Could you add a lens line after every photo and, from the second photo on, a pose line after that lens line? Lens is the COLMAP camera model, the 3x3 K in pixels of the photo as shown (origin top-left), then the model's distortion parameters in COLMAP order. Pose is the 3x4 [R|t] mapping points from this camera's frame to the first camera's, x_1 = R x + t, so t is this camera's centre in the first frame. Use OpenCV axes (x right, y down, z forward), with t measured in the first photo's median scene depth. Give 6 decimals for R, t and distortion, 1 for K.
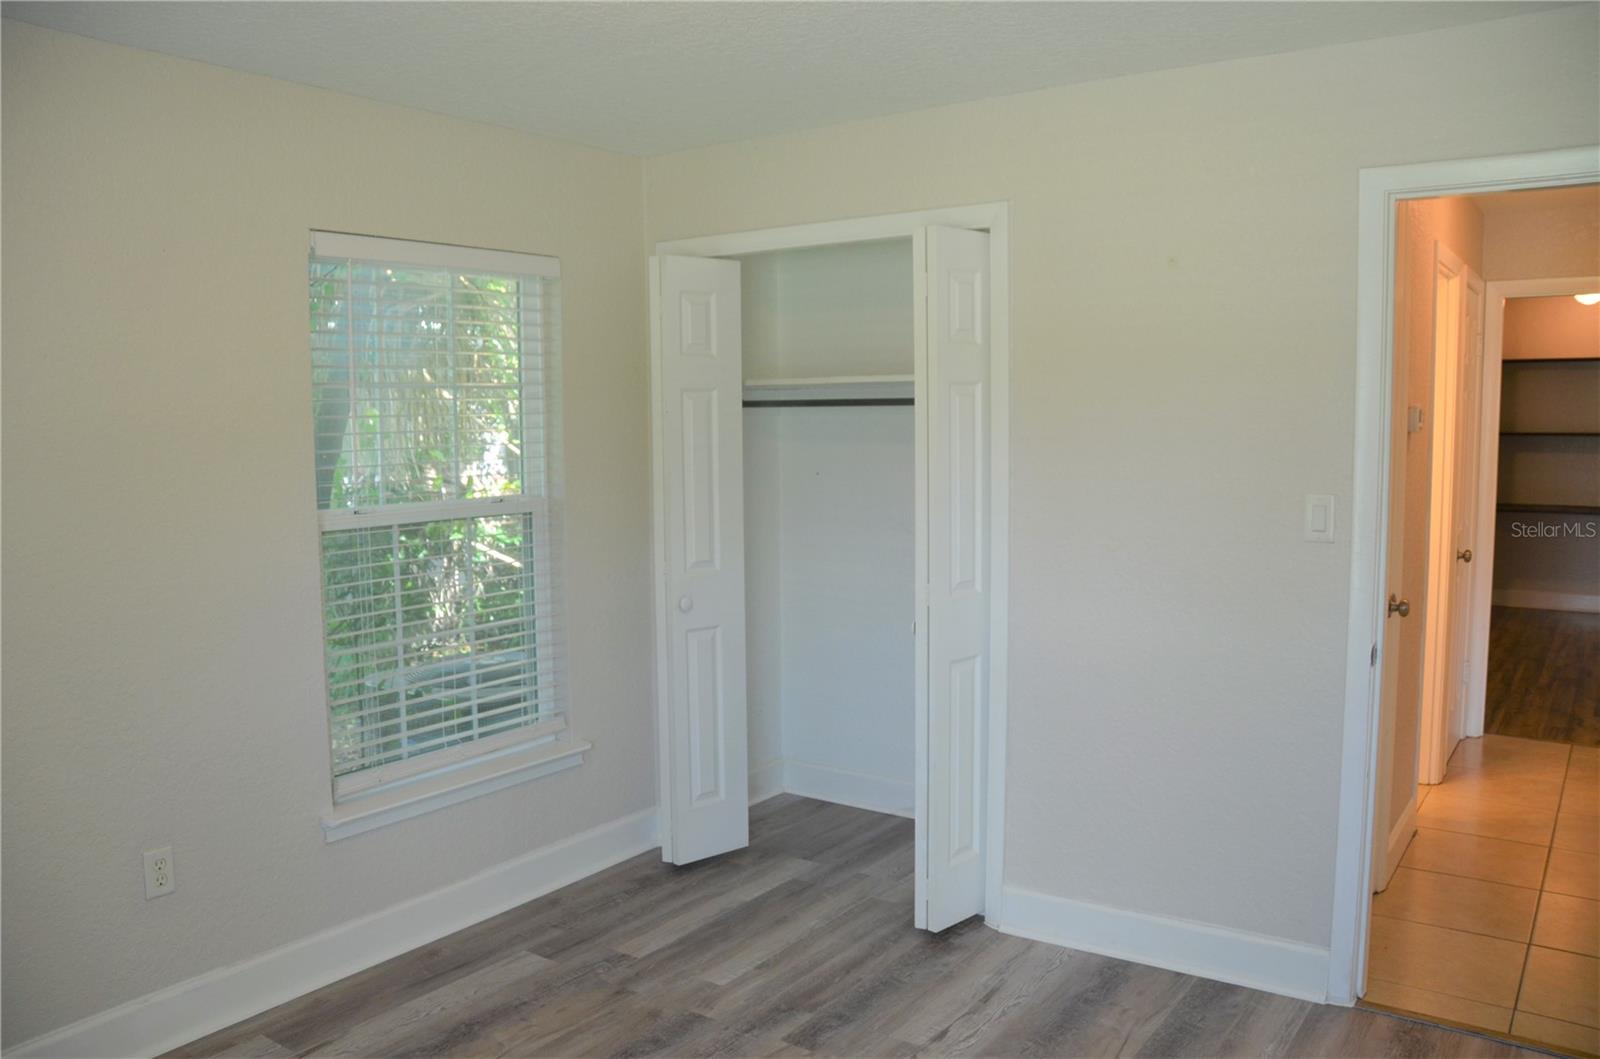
lens RADIAL K [[1243.8, 0, 793.3], [0, 1243.8, 535.9], [0, 0, 1]] dist [-0.167522, 0.130660]
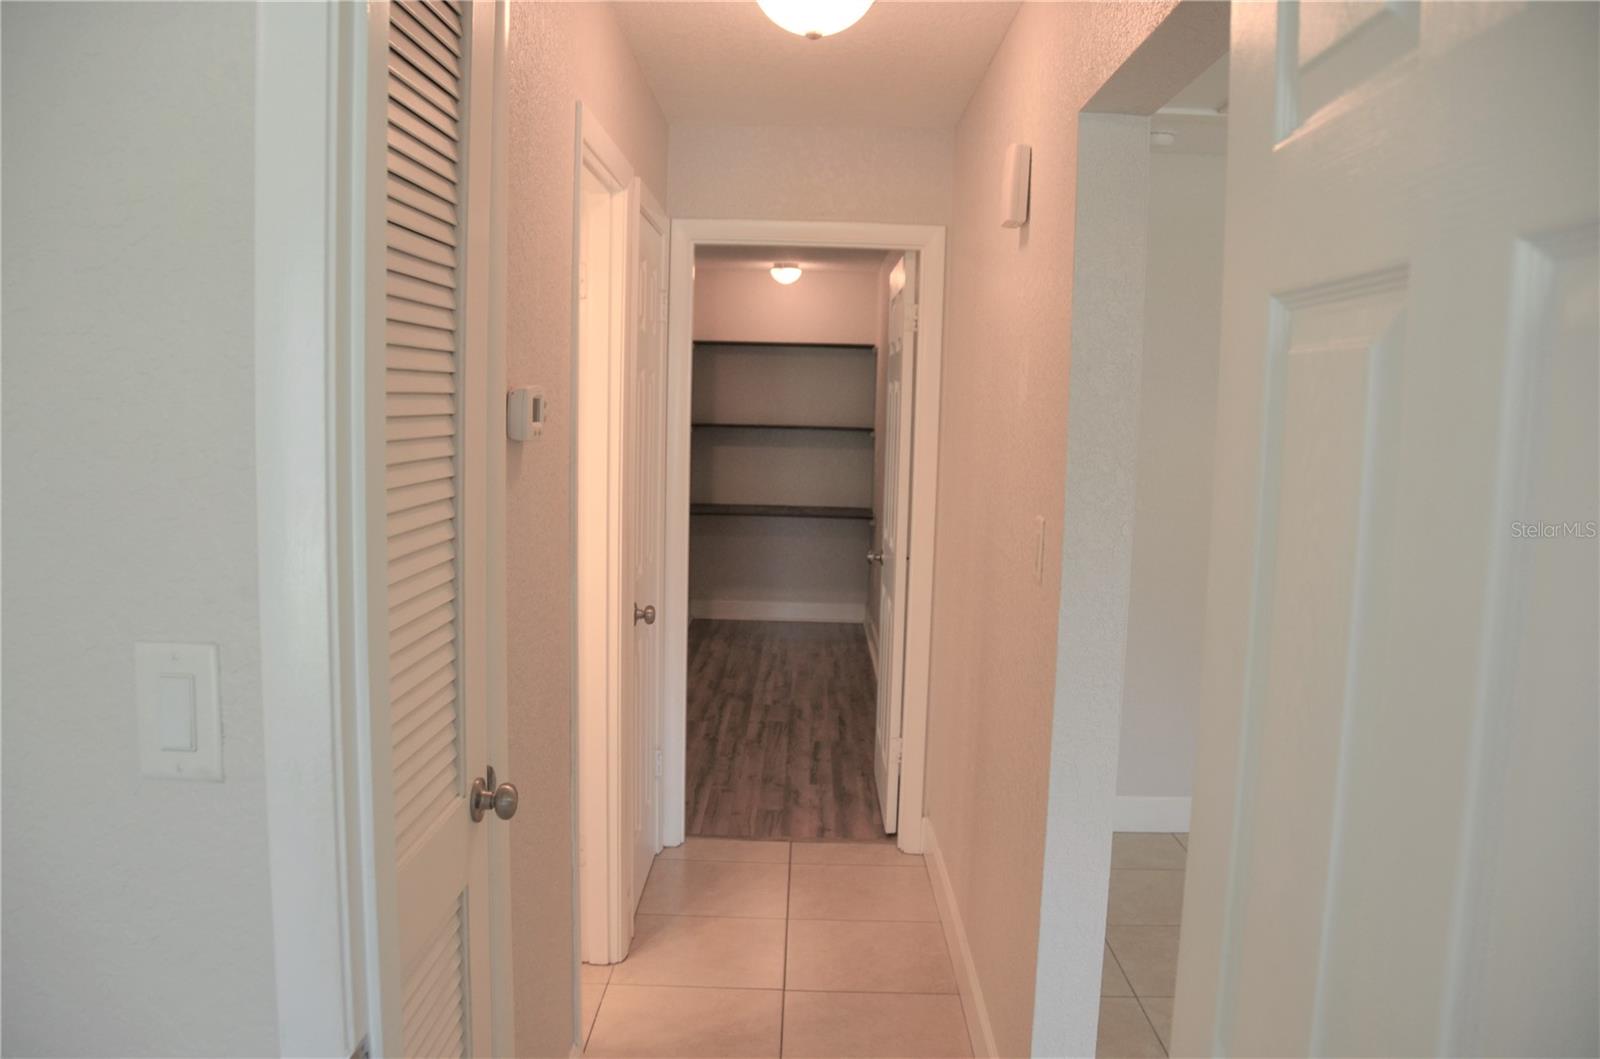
lens RADIAL K [[1243.8, 0, 793.3], [0, 1243.8, 535.9], [0, 0, 1]] dist [-0.167522, 0.130660]
pose [[0.822279, -0.032593, 0.568150, 0.197356], [0.024827, 0.999463, 0.021404, -0.034208], [-0.568542, -0.003494, 0.822647, 0.317317]]
